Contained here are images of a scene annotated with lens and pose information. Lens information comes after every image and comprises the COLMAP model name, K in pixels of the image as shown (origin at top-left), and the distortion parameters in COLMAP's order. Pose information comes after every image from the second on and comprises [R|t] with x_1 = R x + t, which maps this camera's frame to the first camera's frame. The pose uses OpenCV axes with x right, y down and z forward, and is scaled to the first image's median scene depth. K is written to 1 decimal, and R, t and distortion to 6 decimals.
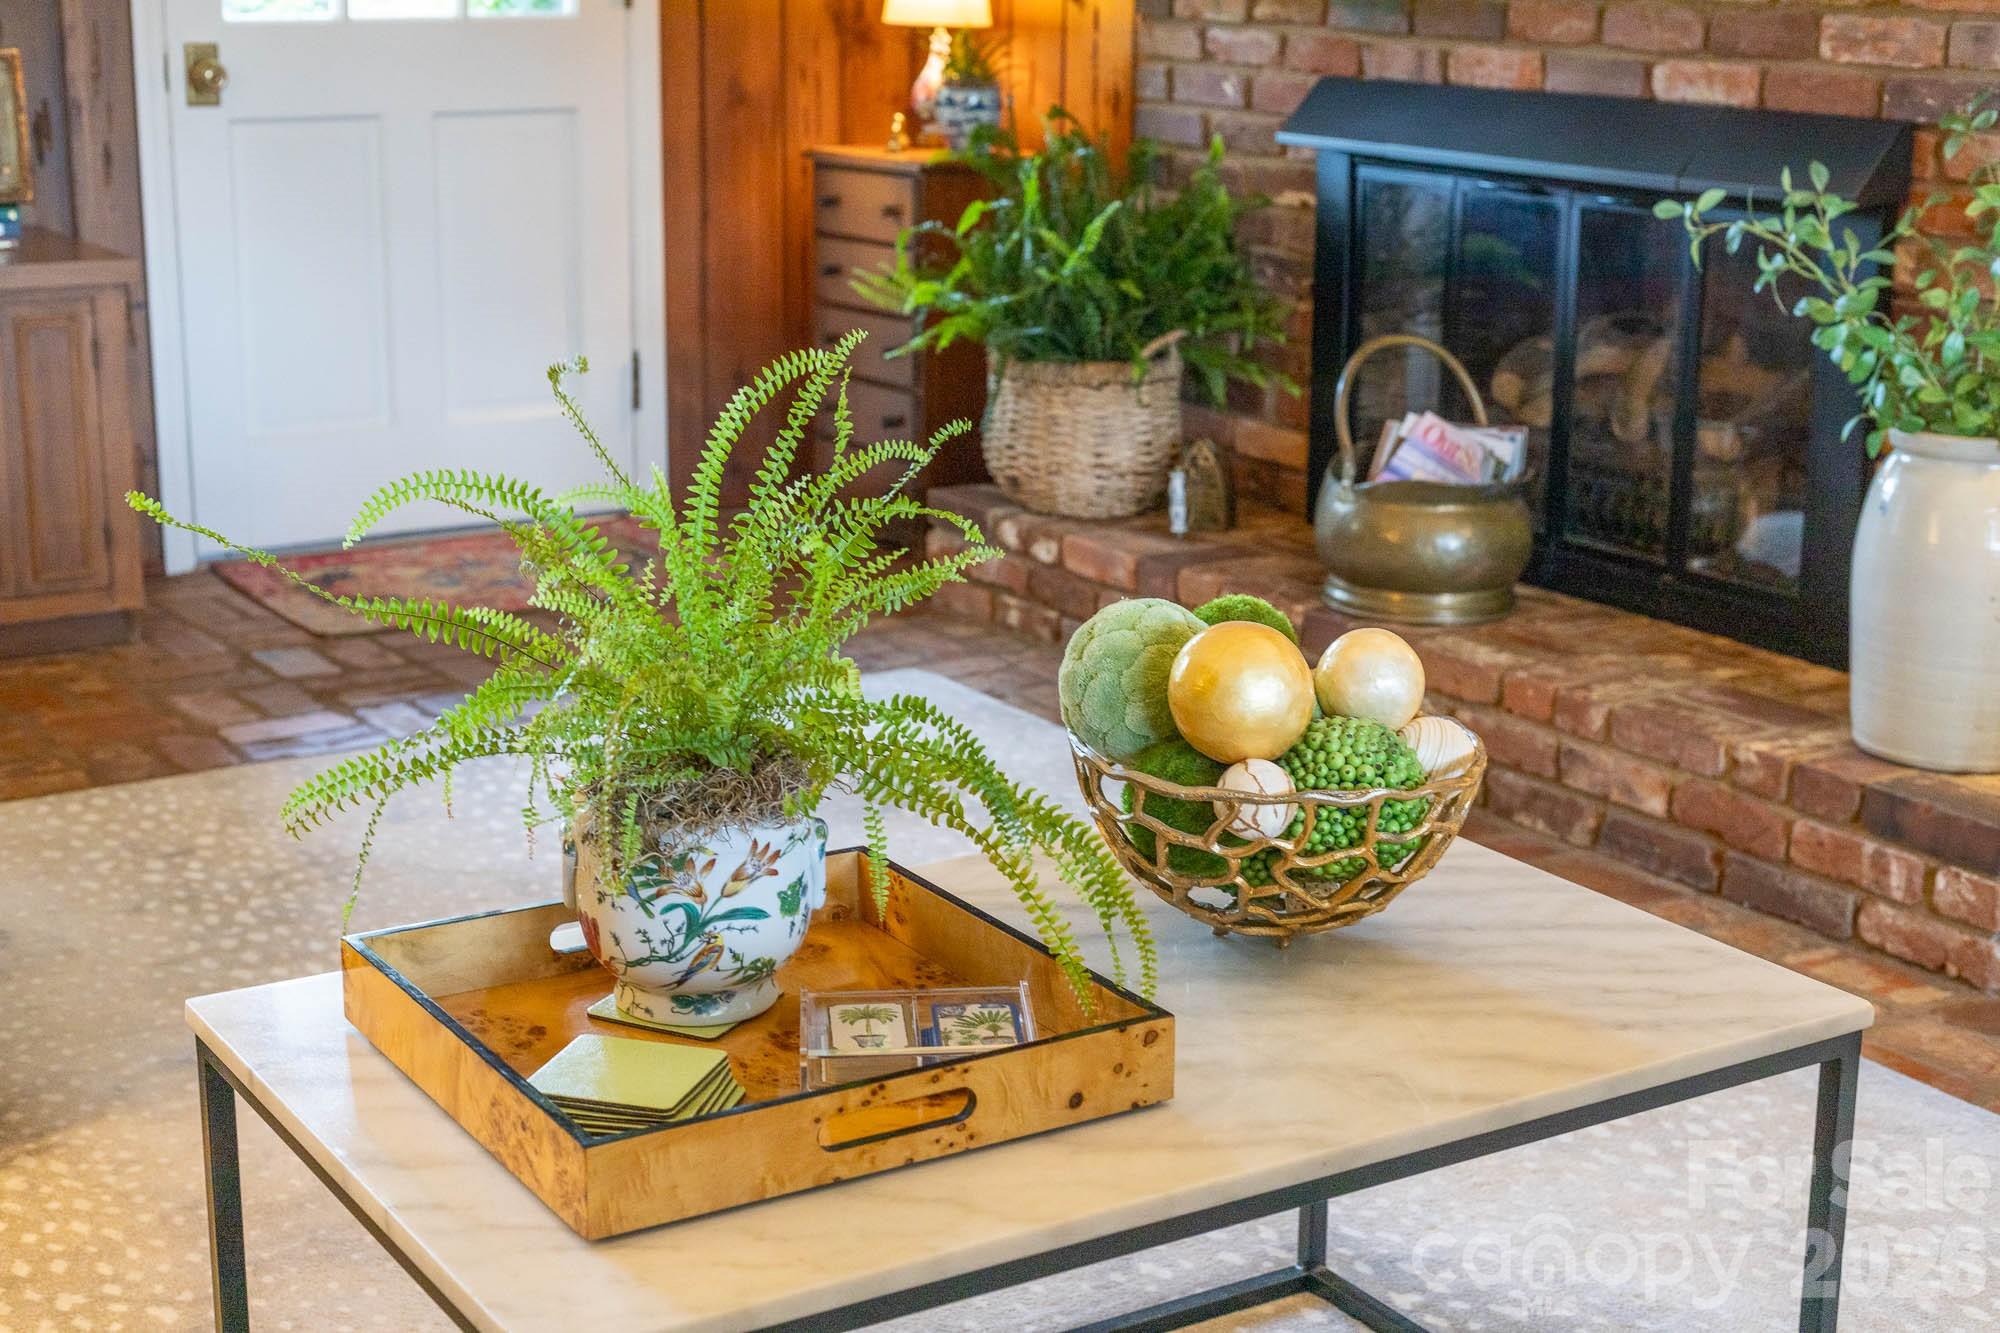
lens RADIAL K [[3056.0, 0, 1003.1], [0, 3056.0, 672.7], [0, 0, 1]] dist [0.059290, 0.000000]
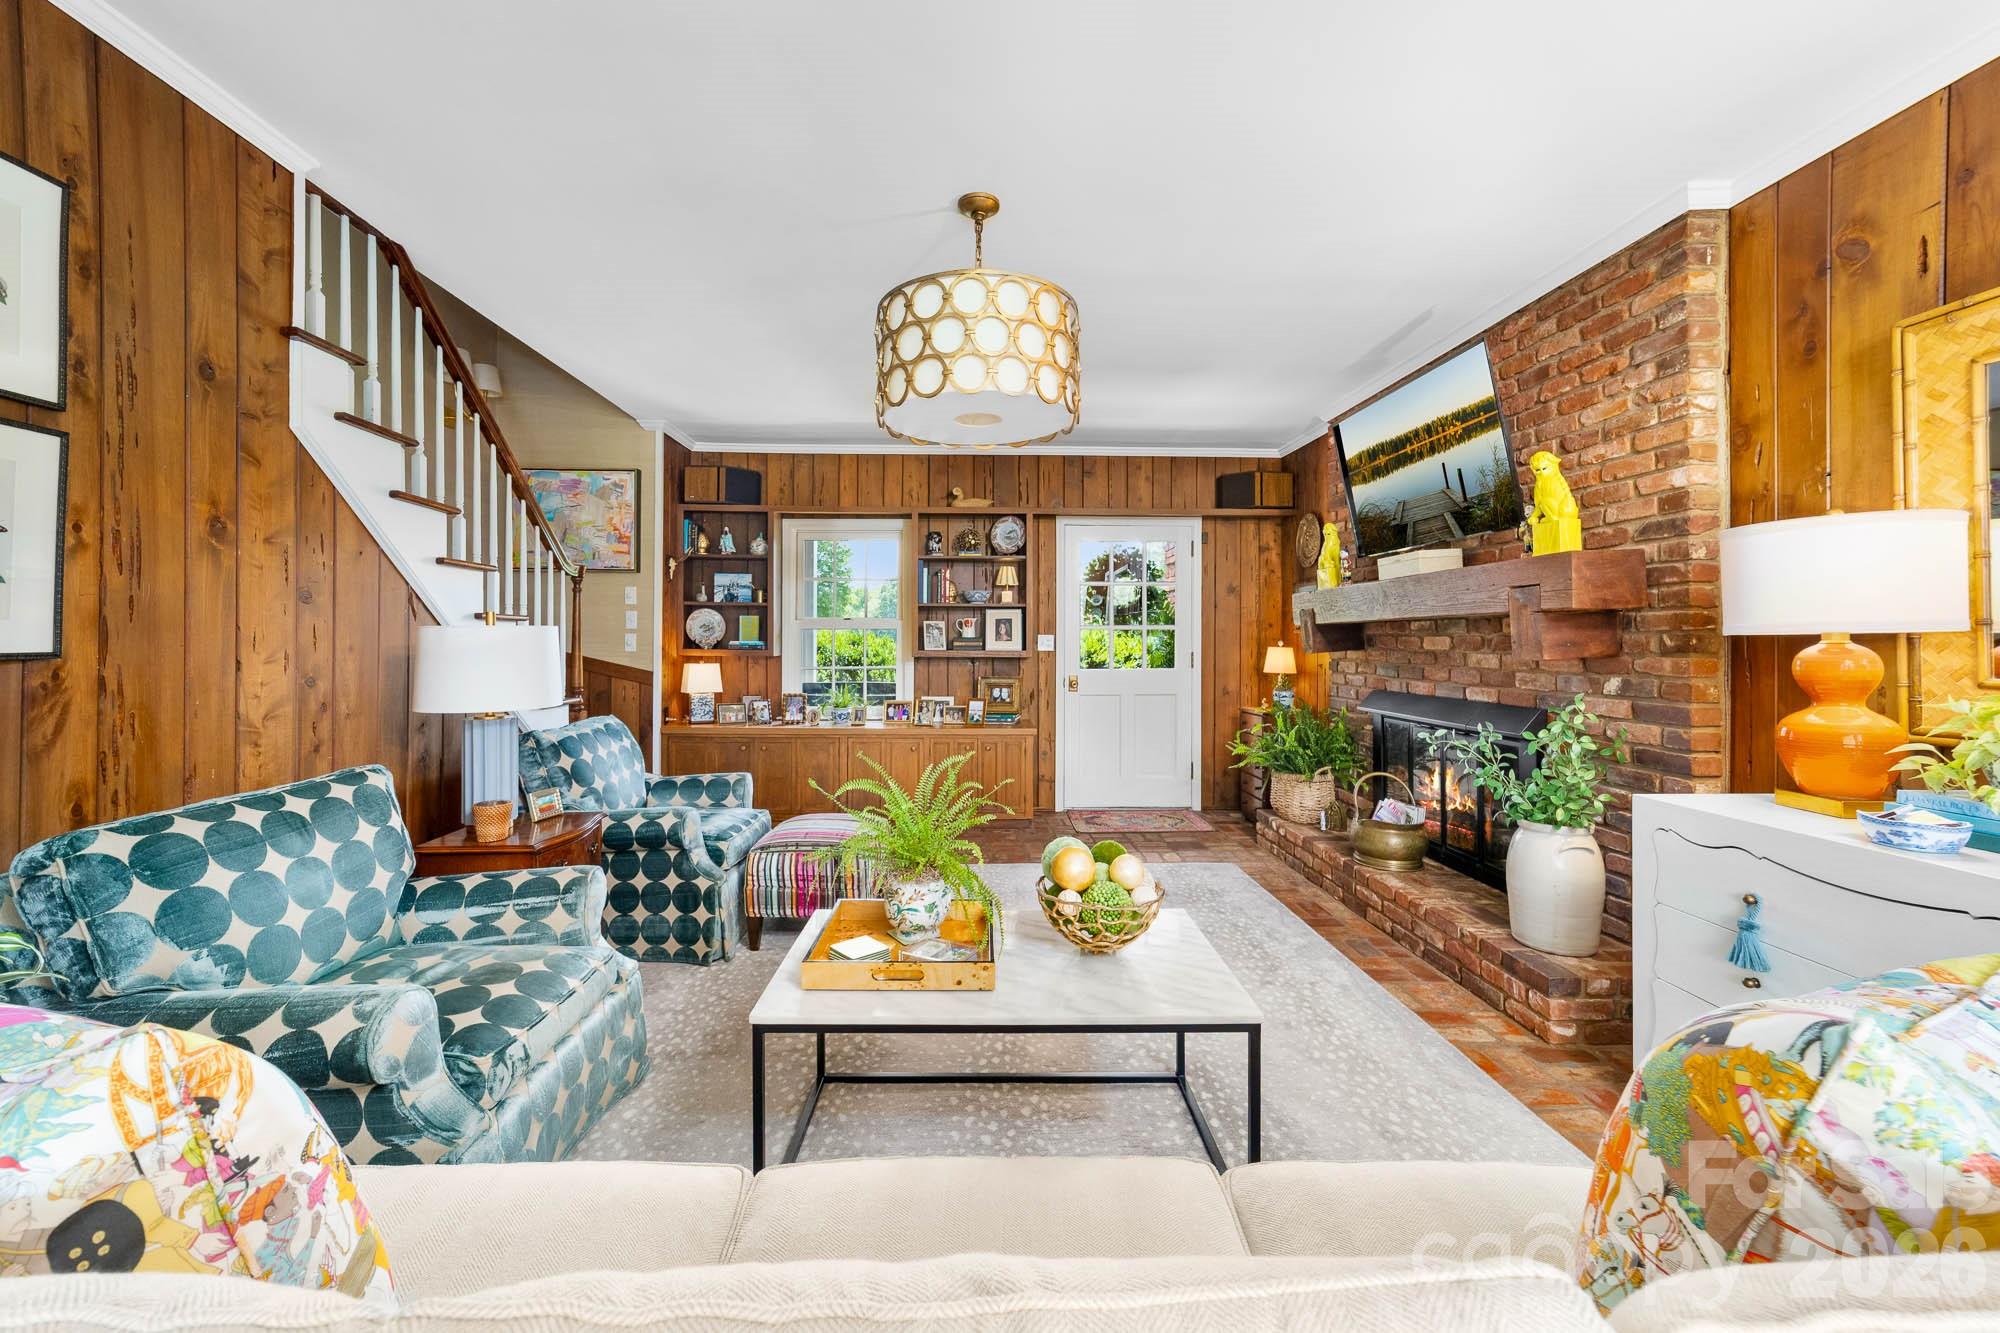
lens RADIAL K [[802.9, 0, 943.0], [0, 802.9, 635.9], [0, 0, 1]] dist [-0.003070, 0.001178]
pose [[0.834652, -0.014938, -0.550575, 0.234846], [-0.123951, 0.968895, -0.214194, -0.017767], [0.536649, 0.247021, 0.806838, 0.088934]]
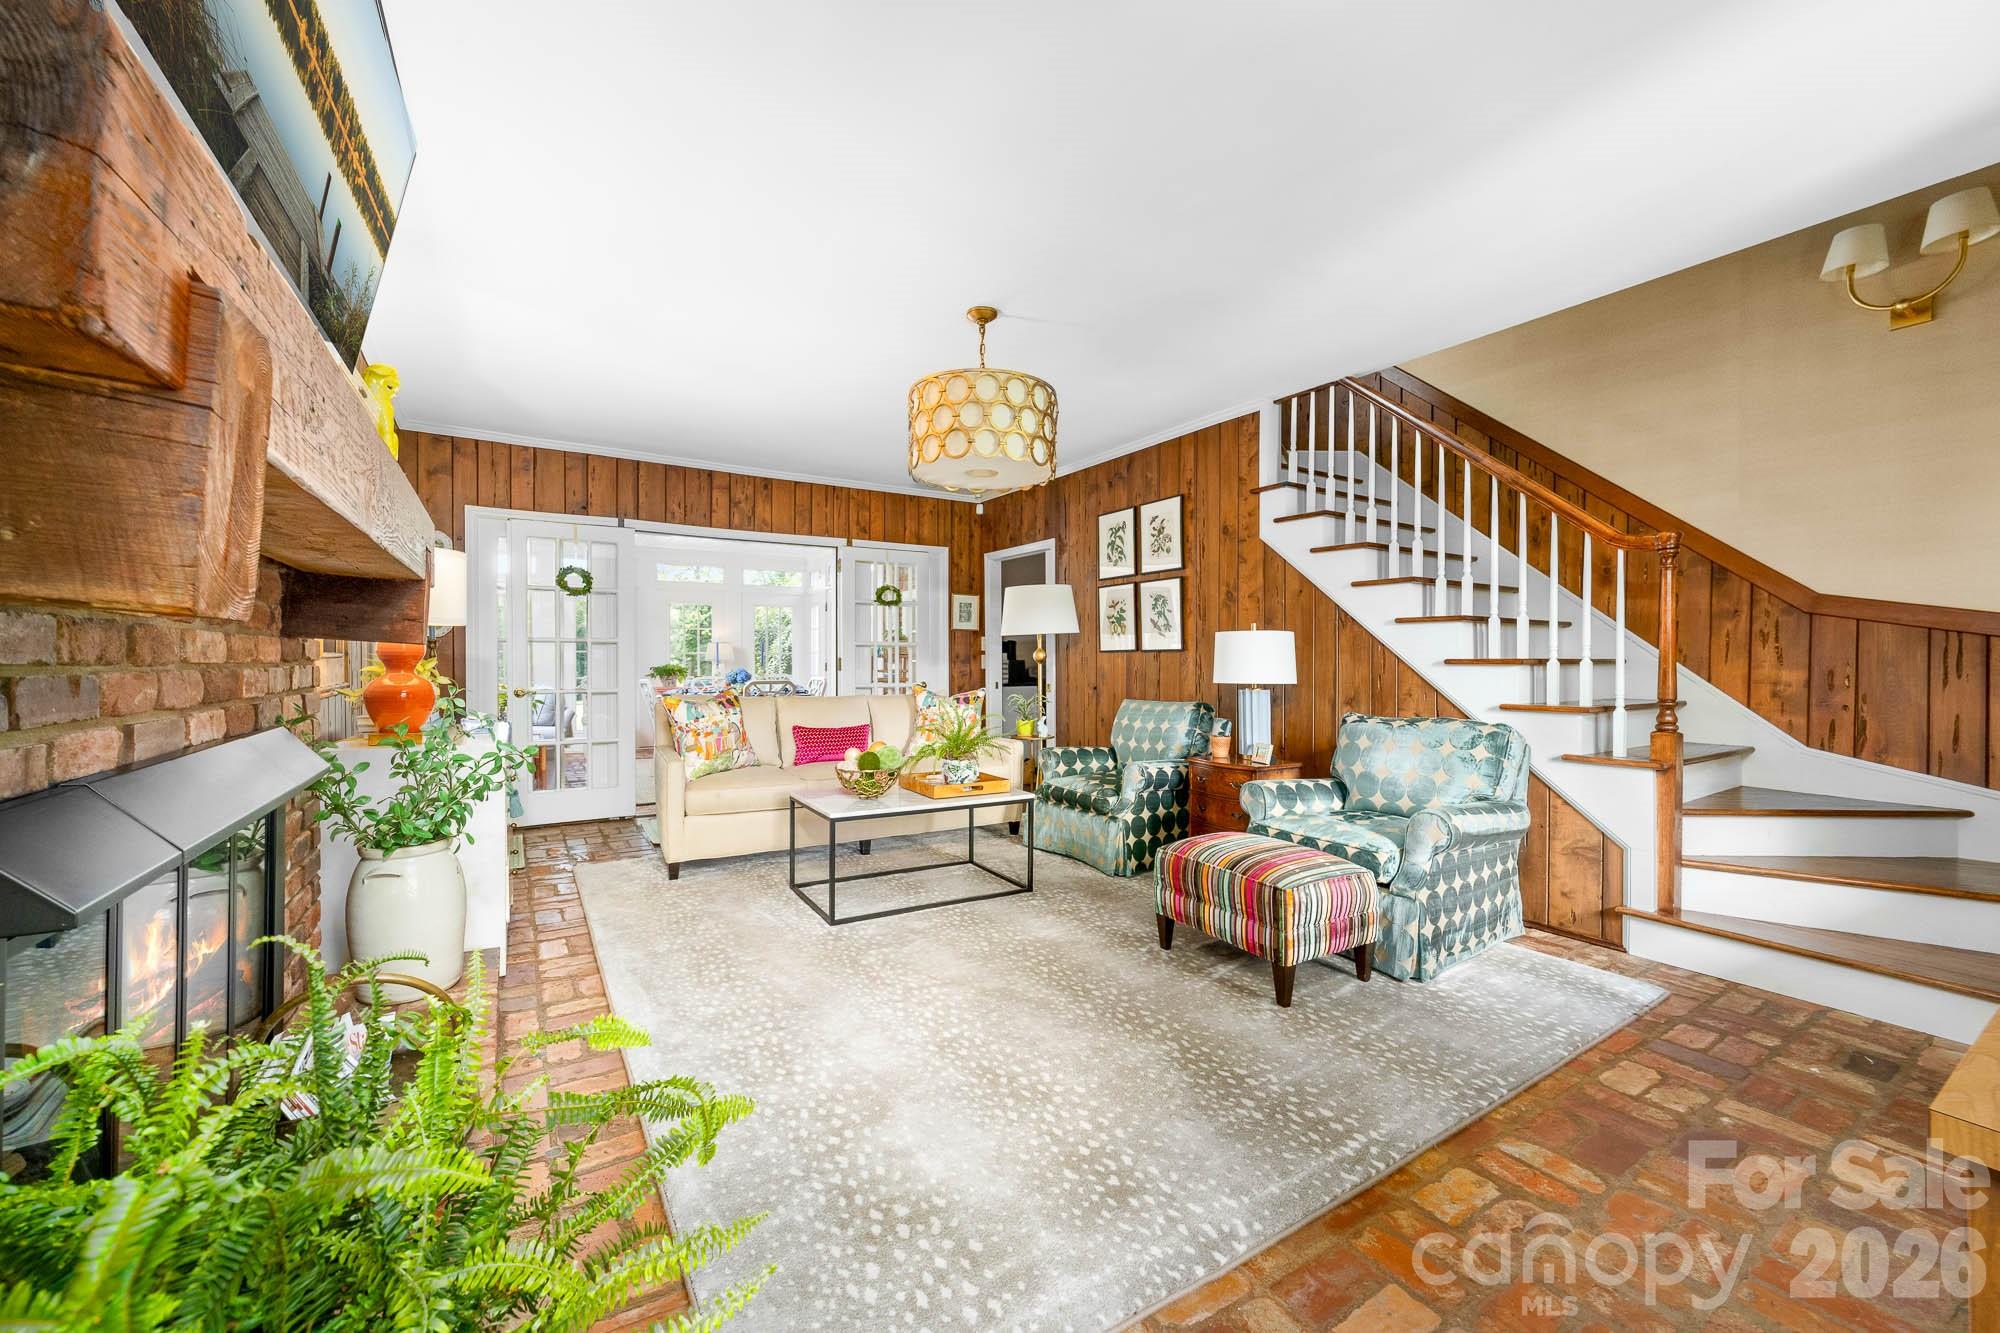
lens RADIAL K [[774.6, 0, 1008.1], [0, 774.6, 655.6], [0, 0, 1]] dist [-0.015174, 0.003883]
pose [[-0.999718, -0.016643, -0.016941, -0.059891], [-0.020248, 0.970114, 0.241805, -0.294264], [0.012411, 0.242080, -0.970177, 1.251128]]
